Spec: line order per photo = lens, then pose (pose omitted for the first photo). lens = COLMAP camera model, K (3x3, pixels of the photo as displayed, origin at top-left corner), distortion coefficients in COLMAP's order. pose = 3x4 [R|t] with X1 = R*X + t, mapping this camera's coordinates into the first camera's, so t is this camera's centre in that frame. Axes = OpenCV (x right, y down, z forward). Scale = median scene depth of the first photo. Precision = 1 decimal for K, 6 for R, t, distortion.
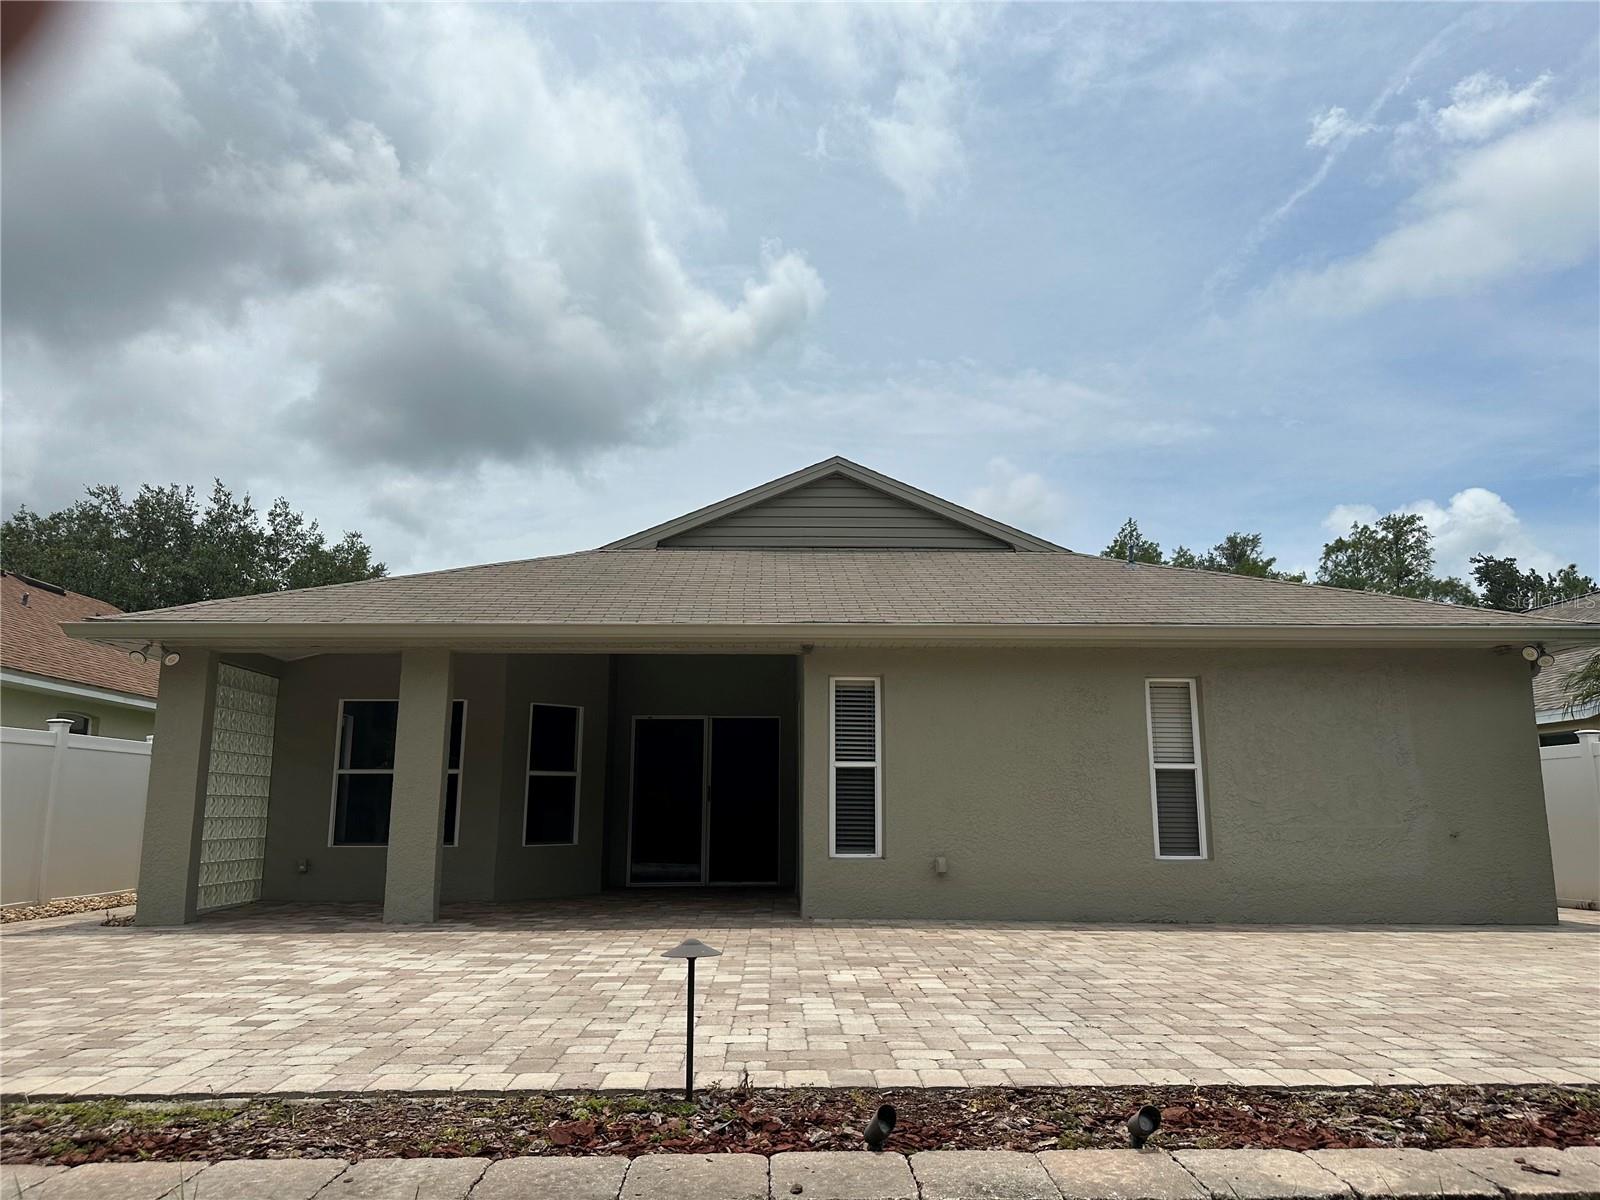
lens RADIAL K [[1114.5, 0, 814.1], [0, 1114.5, 614.1], [0, 0, 1]] dist [0.005770, -0.019506]
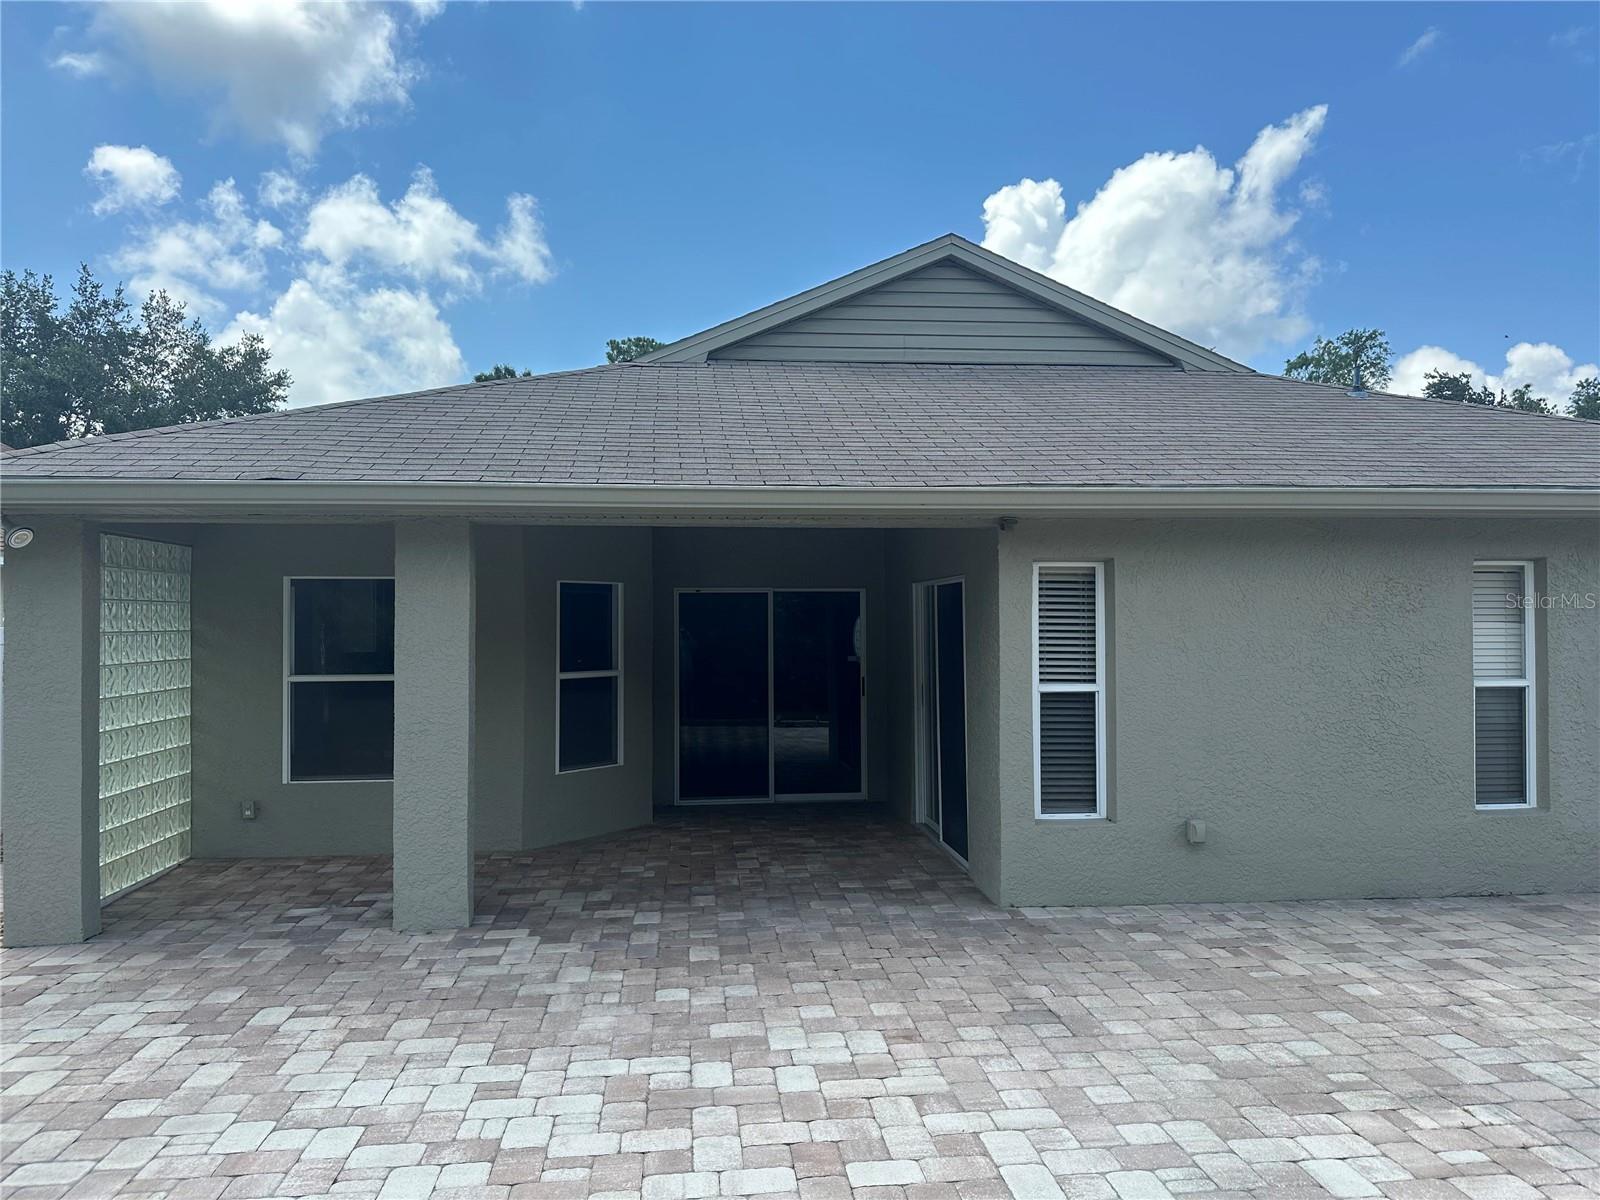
lens RADIAL K [[1114.5, 0, 807.0], [0, 1114.5, 606.0], [0, 0, 1]] dist [0.005770, -0.019506]
pose [[0.997501, -0.001565, 0.070629, -0.128841], [-0.009854, 0.986900, 0.161034, -0.018543], [-0.069955, -0.161327, 0.984418, 0.248746]]
